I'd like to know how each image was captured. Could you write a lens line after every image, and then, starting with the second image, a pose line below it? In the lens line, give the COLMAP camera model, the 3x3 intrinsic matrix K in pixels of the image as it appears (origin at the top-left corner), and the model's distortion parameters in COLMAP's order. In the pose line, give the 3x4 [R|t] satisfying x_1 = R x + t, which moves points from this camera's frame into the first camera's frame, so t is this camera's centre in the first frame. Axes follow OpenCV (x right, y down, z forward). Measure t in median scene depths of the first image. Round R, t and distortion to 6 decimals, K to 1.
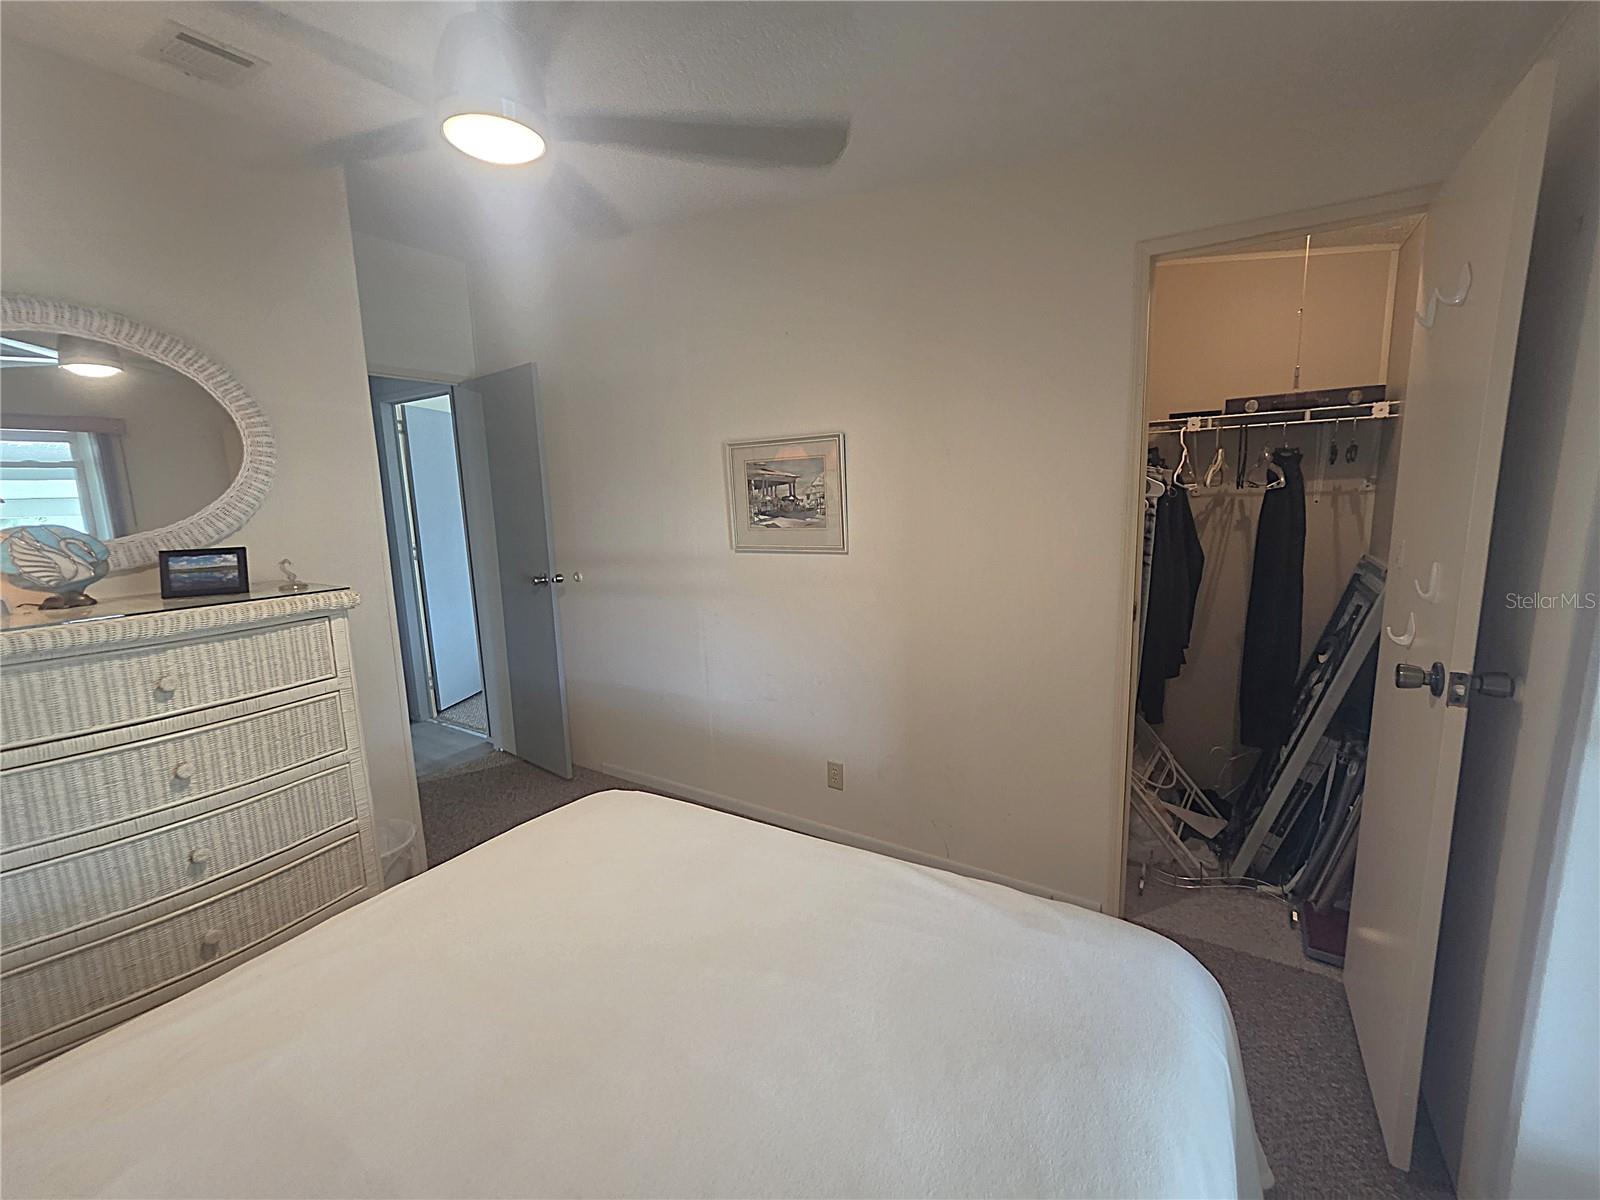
lens RADIAL K [[685.3, 0, 813.3], [0, 685.3, 595.1], [0, 0, 1]] dist [-0.007563, 0.003537]
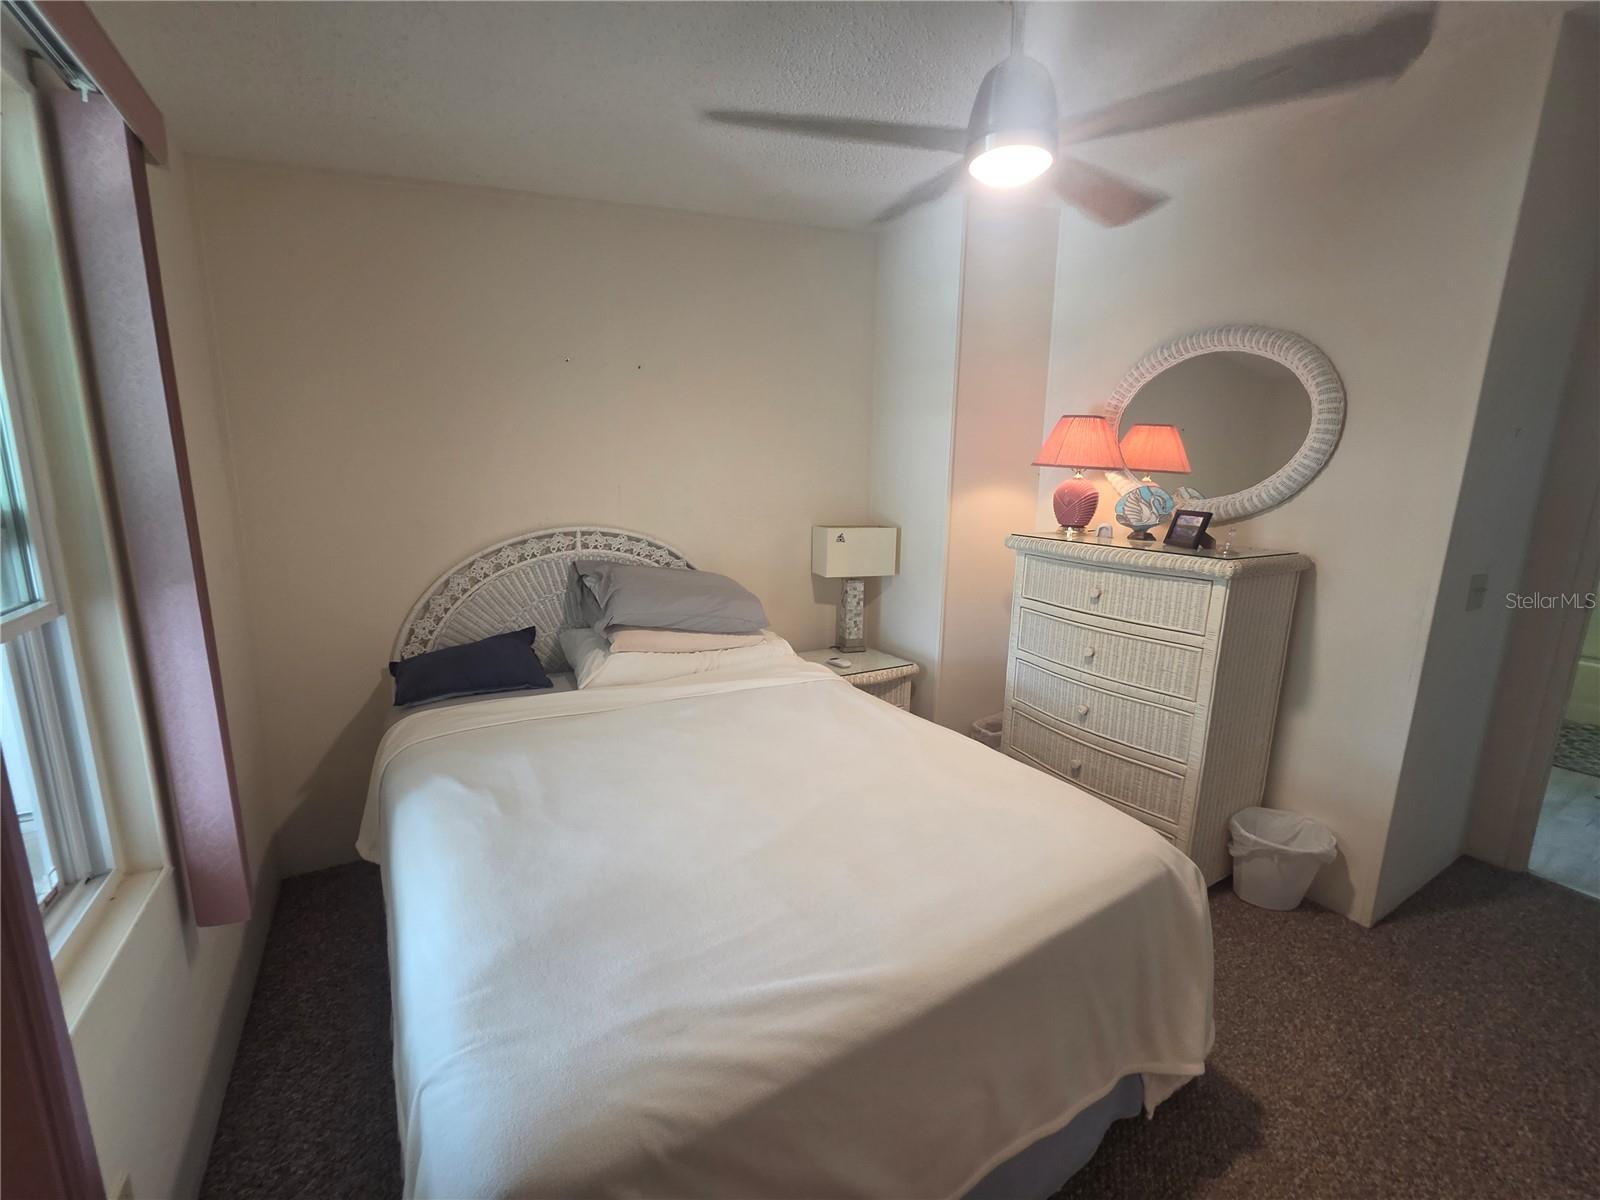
lens RADIAL K [[657.1, 0, 799.4], [0, 657.1, 601.9], [0, 0, 1]] dist [-0.008933, 0.007747]
pose [[-0.445174, 0.186031, -0.875907, 0.550675], [-0.149886, 0.948899, 0.277712, -0.138804], [0.882810, 0.254916, -0.394542, 0.885275]]
